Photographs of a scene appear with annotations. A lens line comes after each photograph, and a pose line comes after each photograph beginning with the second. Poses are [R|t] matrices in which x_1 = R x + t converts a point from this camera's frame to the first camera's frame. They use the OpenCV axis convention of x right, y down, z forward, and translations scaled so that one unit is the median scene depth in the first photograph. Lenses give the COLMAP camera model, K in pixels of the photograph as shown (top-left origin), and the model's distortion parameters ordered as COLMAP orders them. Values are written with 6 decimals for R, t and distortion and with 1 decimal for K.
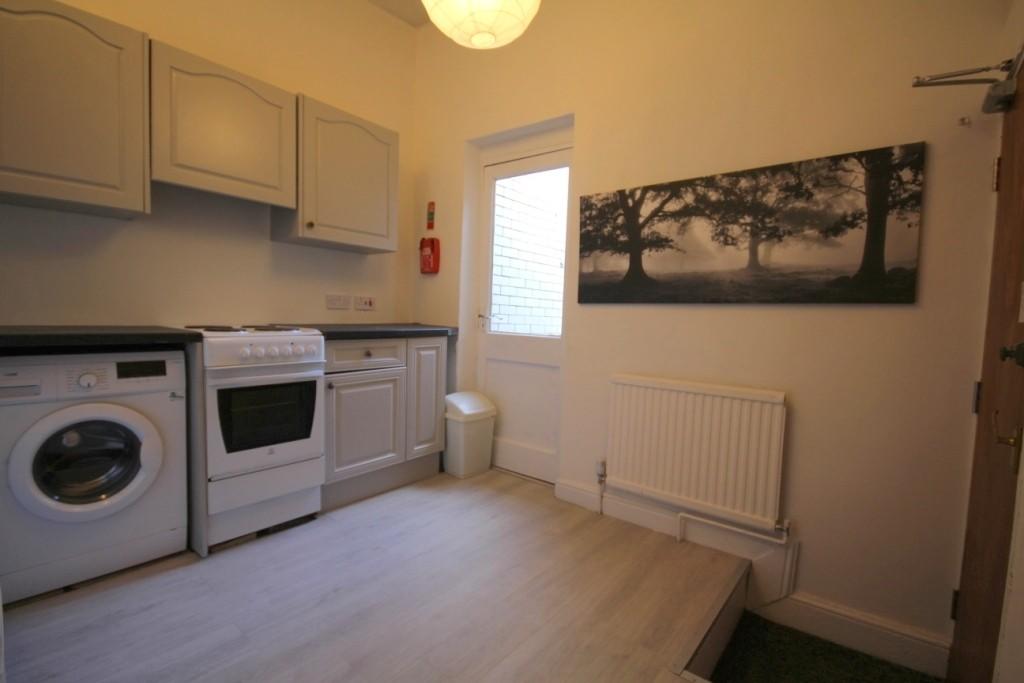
lens RADIAL K [[481.1, 0, 512.0], [0, 481.1, 341.5], [0, 0, 1]] dist [0.000859, 0.000104]
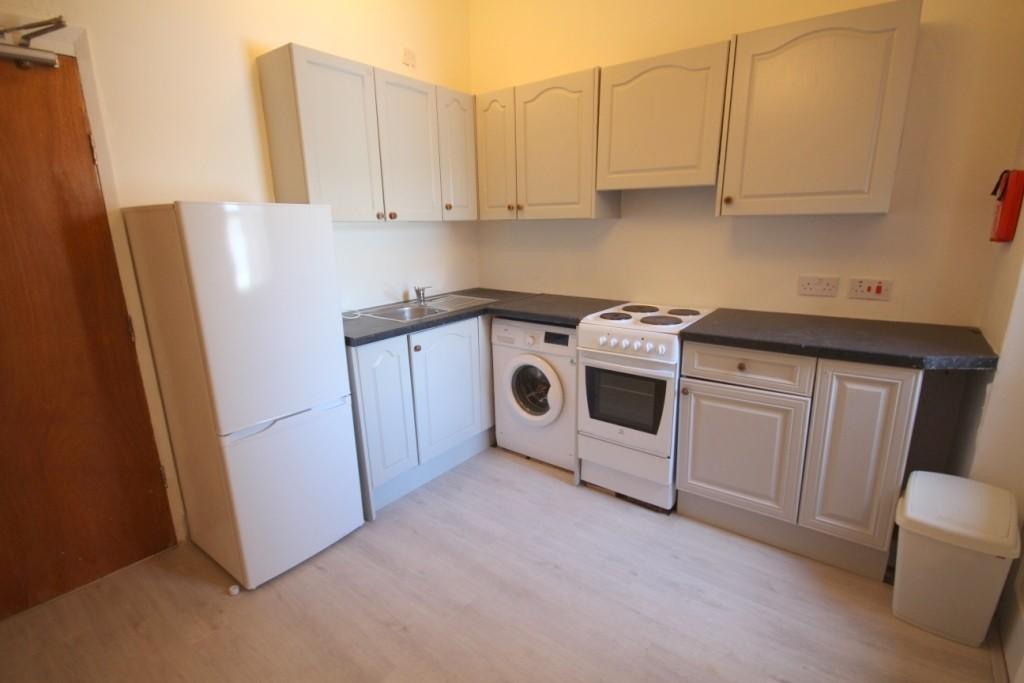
lens RADIAL K [[481.1, 0, 512.0], [0, 481.1, 341.5], [0, 0, 1]] dist [0.000859, 0.000104]
pose [[0.027247, 0.209624, -0.977402, 0.471915], [-0.034711, 0.977374, 0.208651, -0.174051], [0.999026, 0.028242, 0.033907, 0.637812]]
